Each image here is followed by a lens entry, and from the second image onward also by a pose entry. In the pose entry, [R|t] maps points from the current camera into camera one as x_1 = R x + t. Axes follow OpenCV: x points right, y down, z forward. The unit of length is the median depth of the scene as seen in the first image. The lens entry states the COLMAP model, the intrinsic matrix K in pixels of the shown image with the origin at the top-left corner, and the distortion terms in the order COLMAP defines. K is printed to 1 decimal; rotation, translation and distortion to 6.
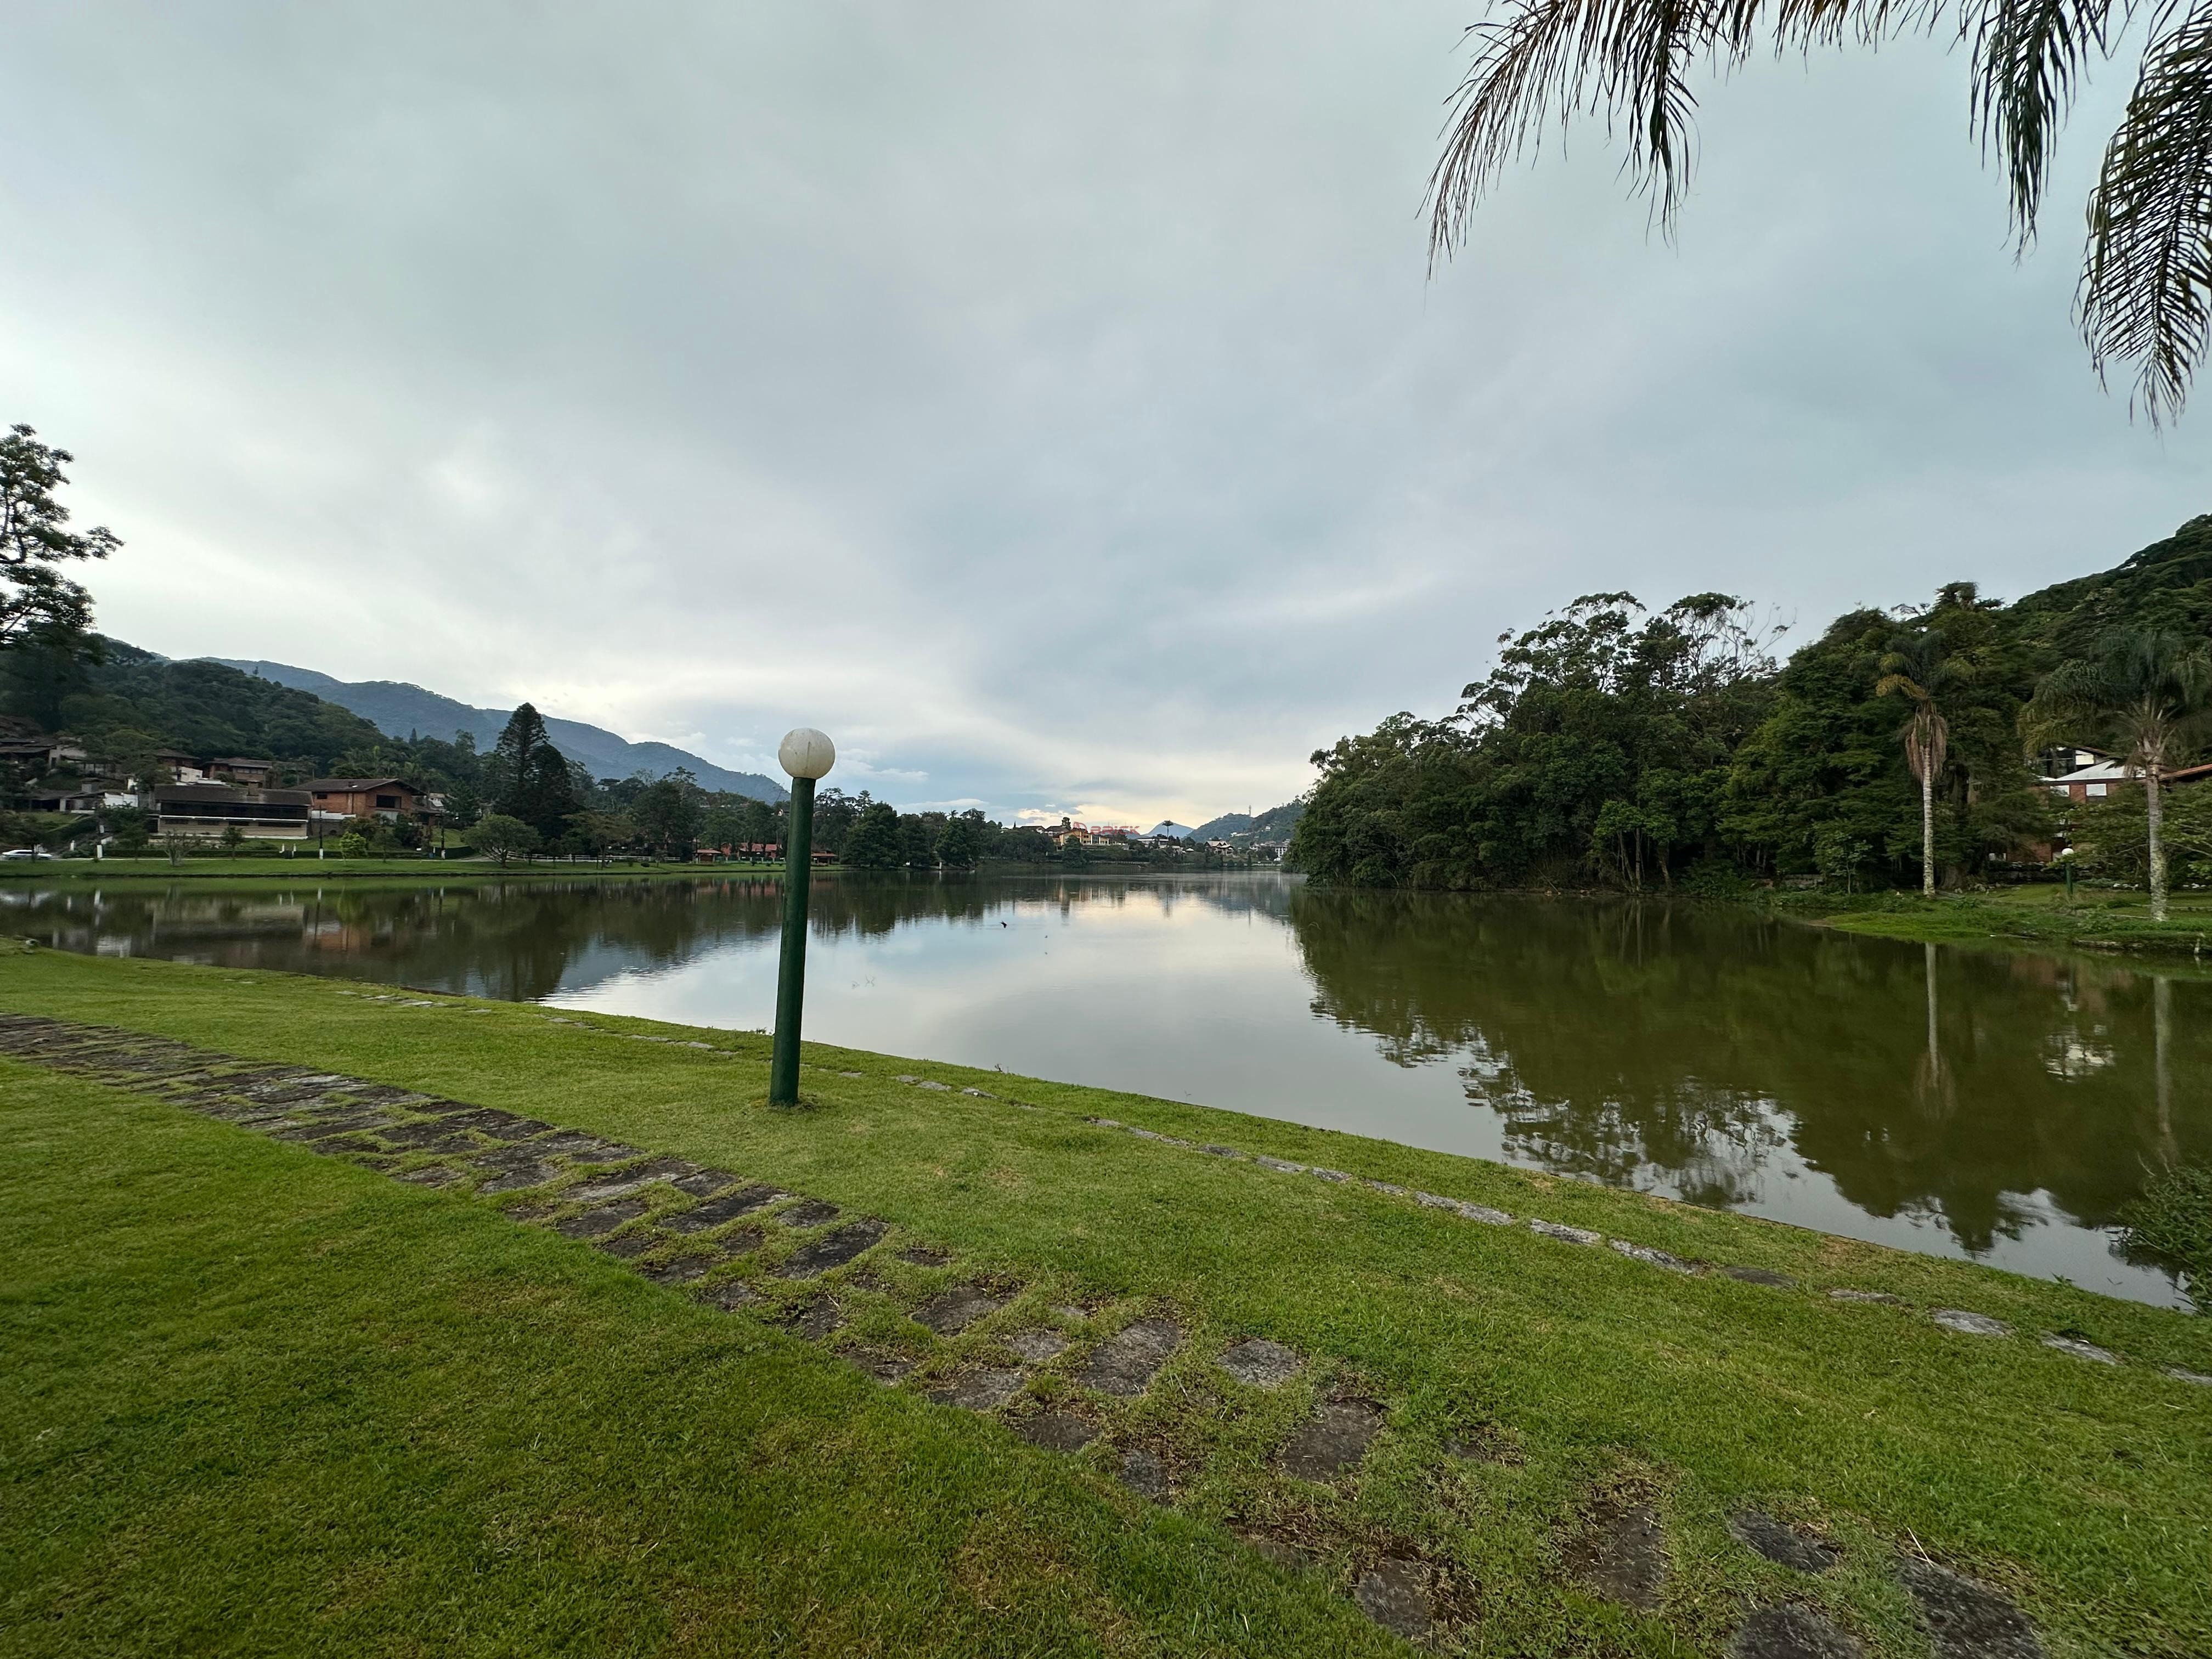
lens RADIAL K [[882.1, 0, 1102.9], [0, 882.1, 824.4], [0, 0, 1]] dist [-0.000181, 0.000121]
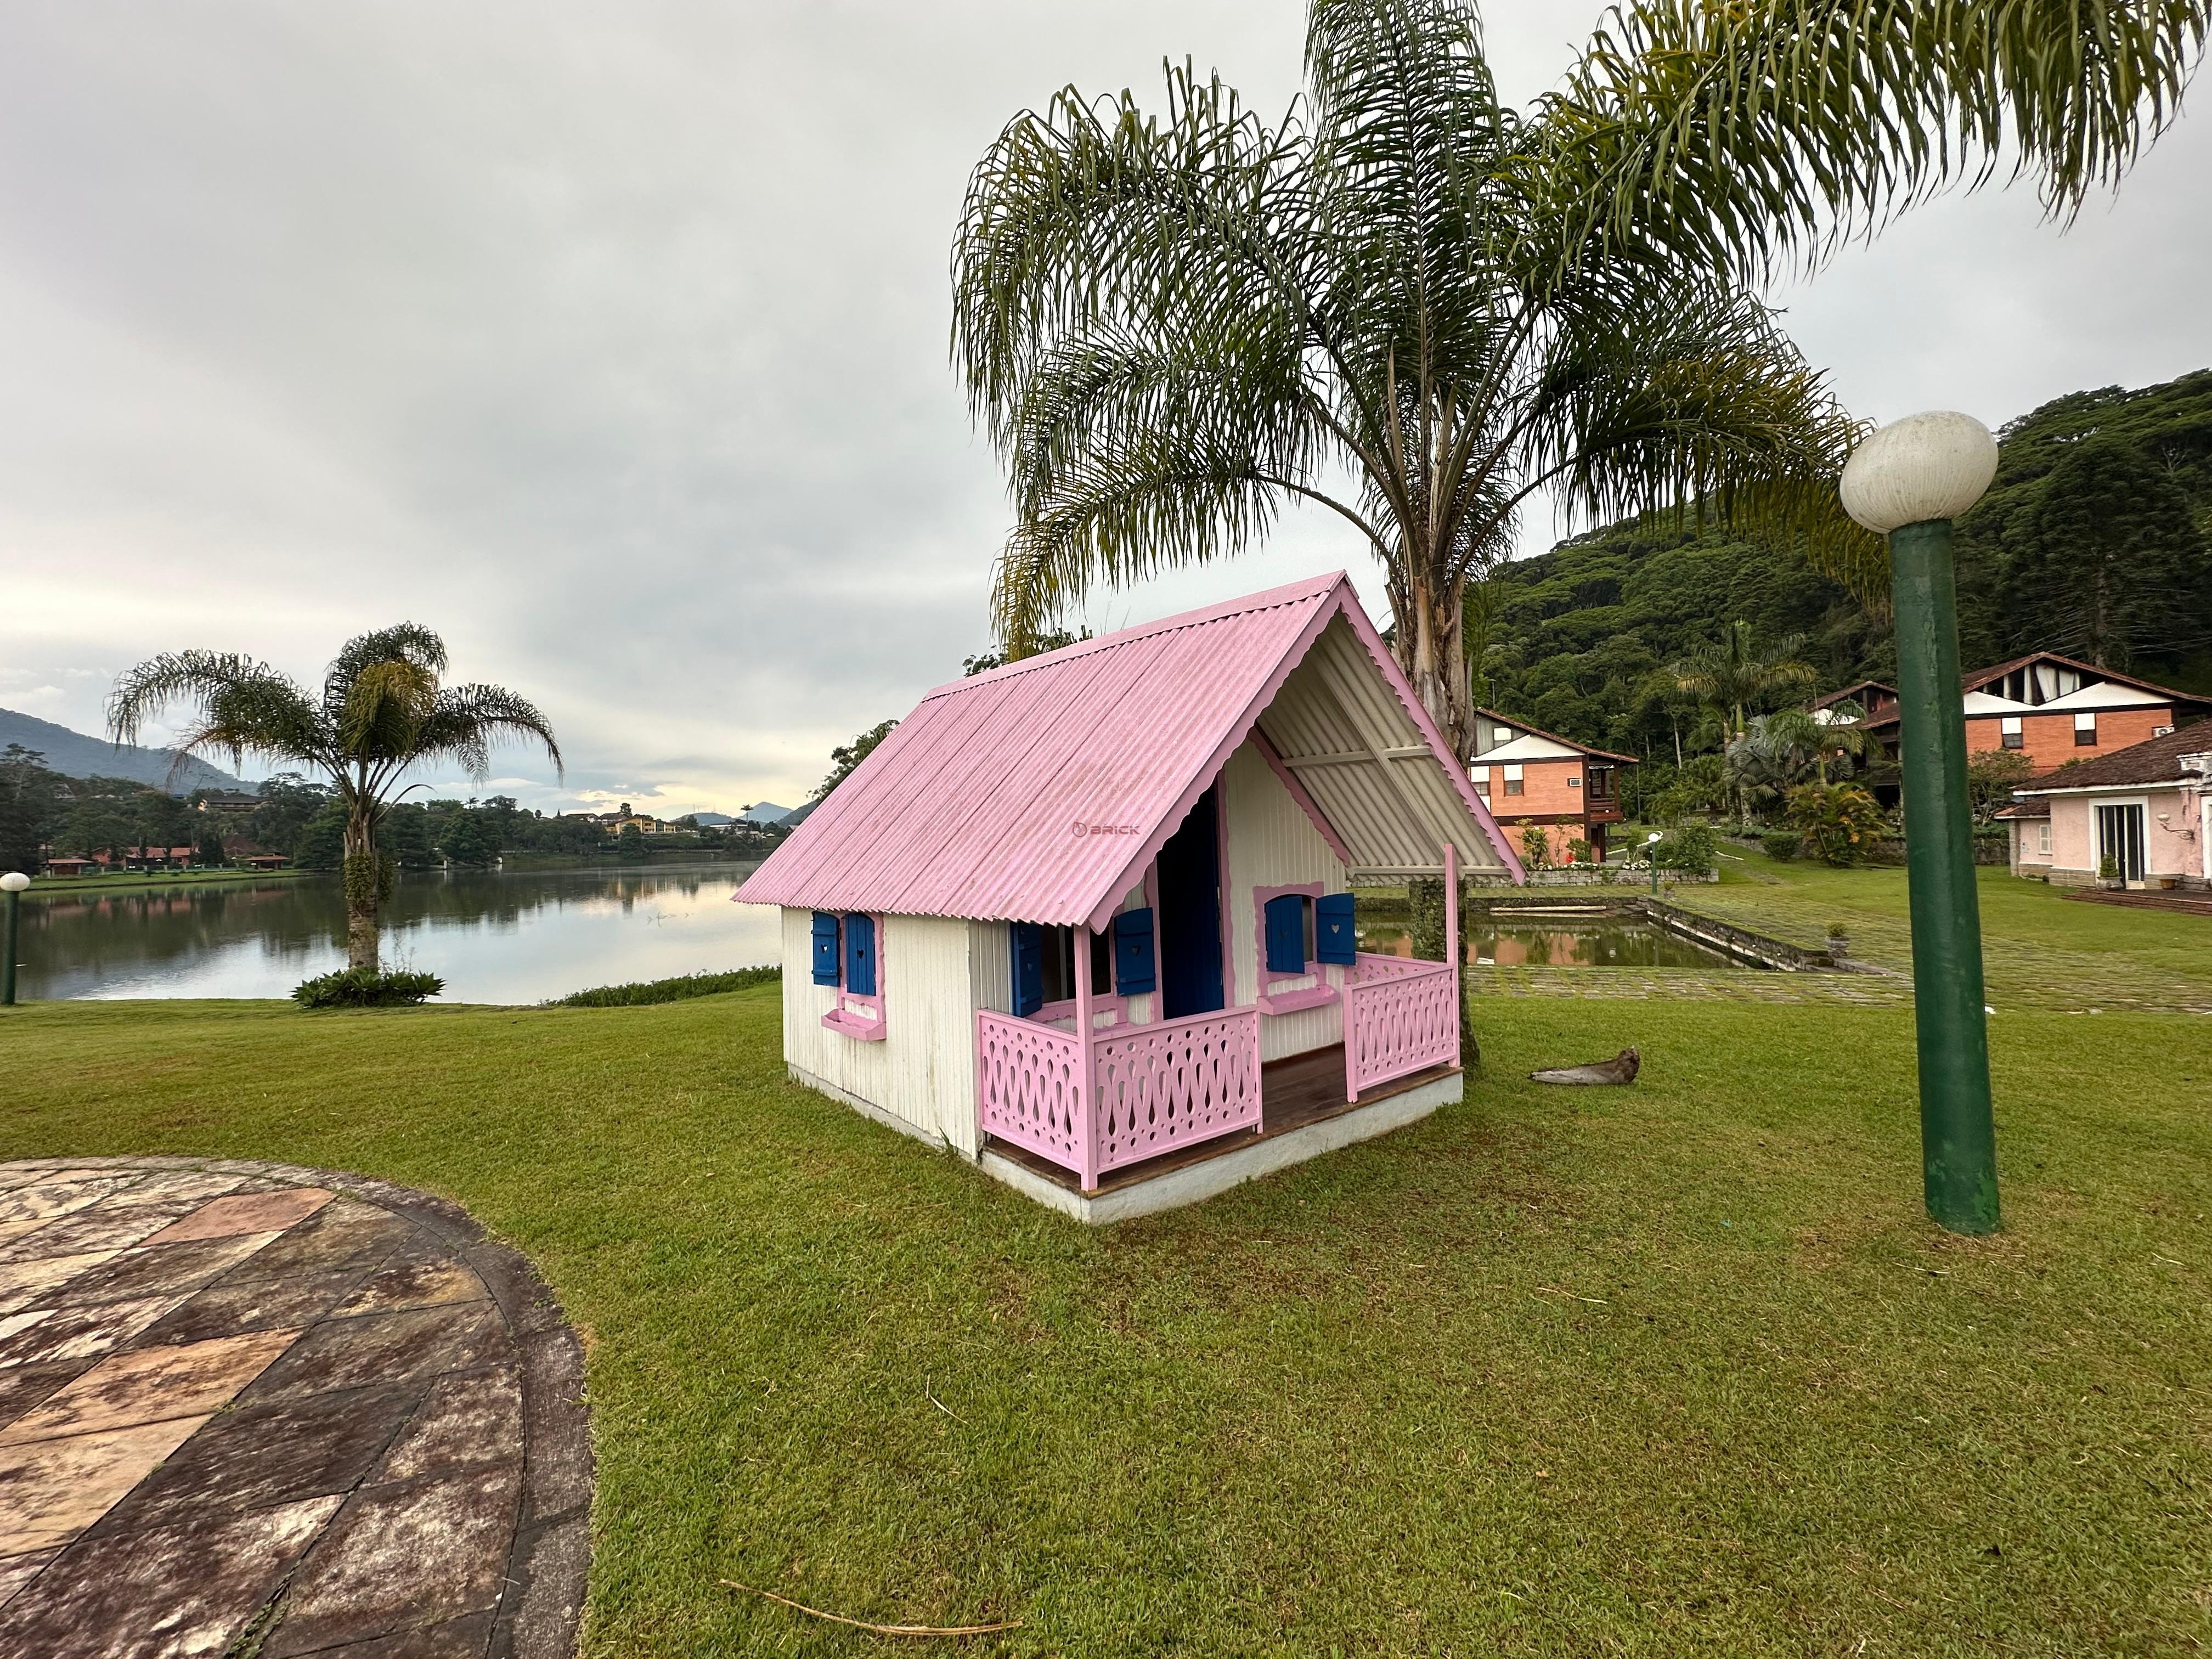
lens RADIAL K [[880.7, 0, 1107.2], [0, 880.7, 826.4], [0, 0, 1]] dist [-0.002252, -0.000404]
pose [[0.902845, -0.026828, 0.429129, 0.041125], [0.015789, 0.999447, 0.029264, -0.007238], [-0.429676, -0.019645, 0.902769, -0.076028]]
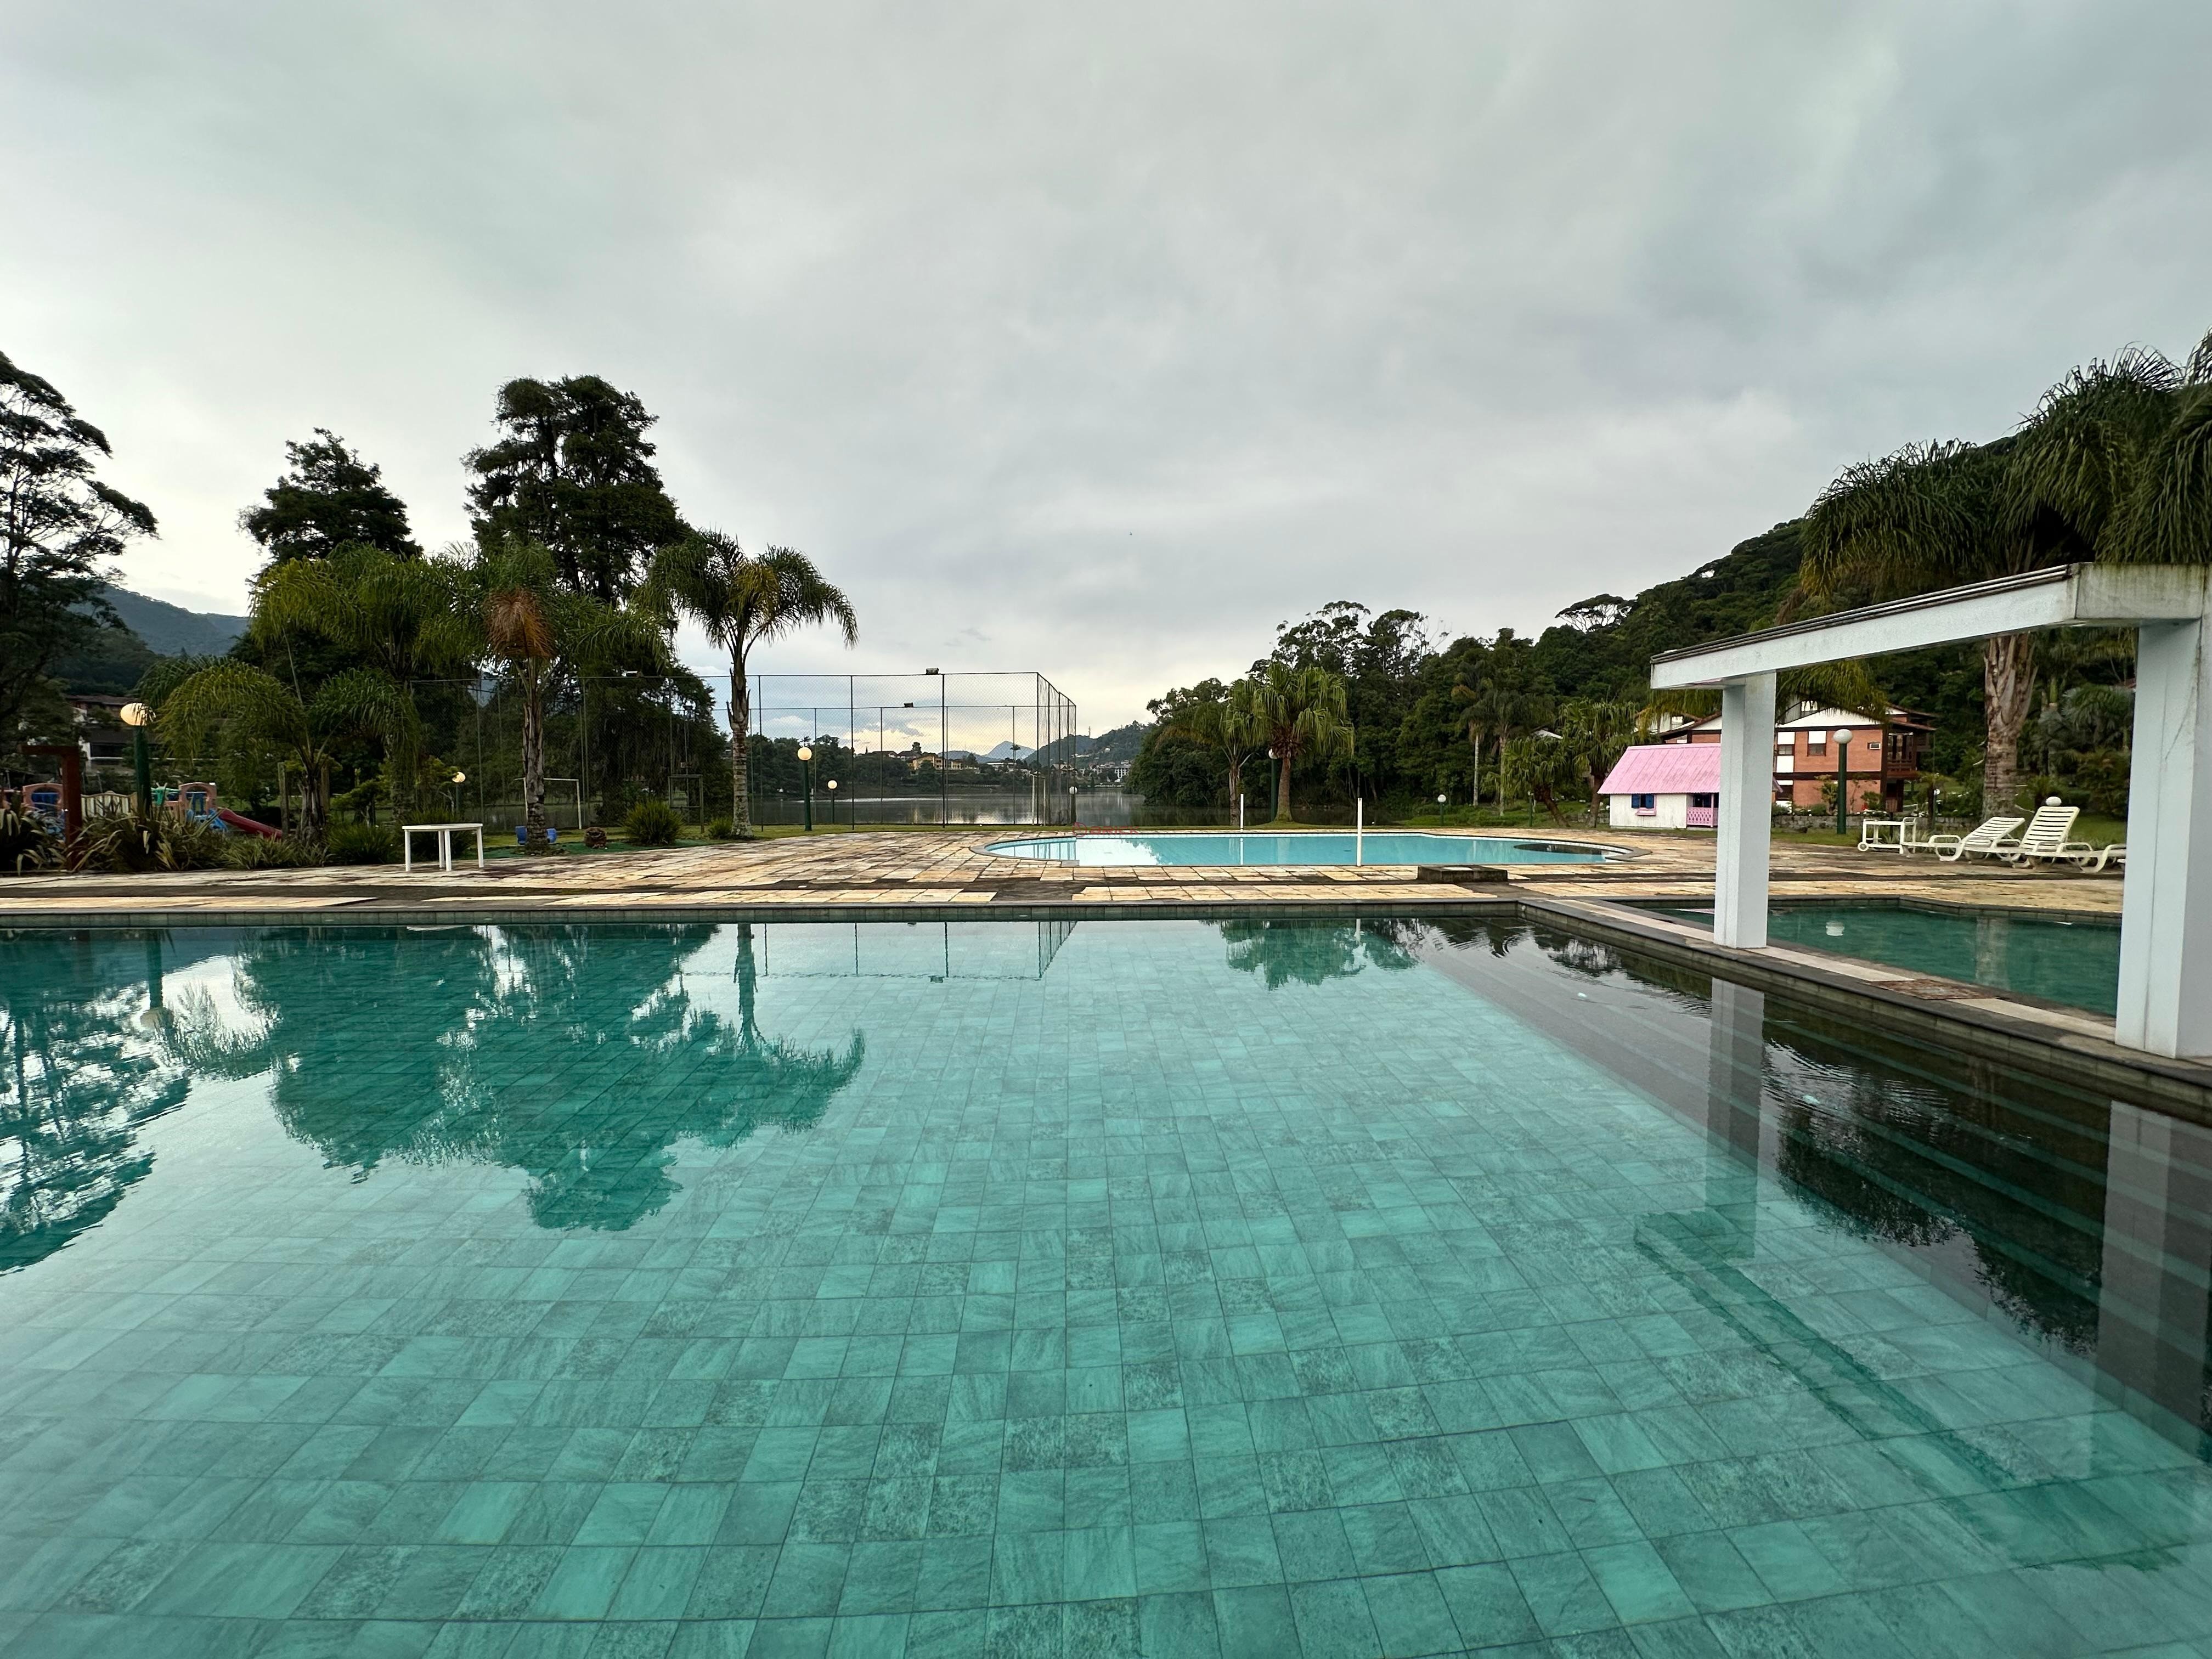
lens RADIAL K [[880.7, 0, 1107.2], [0, 880.7, 826.4], [0, 0, 1]] dist [-0.002252, -0.000404]
pose [[0.982791, -0.020964, 0.183529, -0.033554], [0.003959, 0.995702, 0.092532, -0.010904], [-0.184680, -0.090213, 0.978650, -0.144030]]
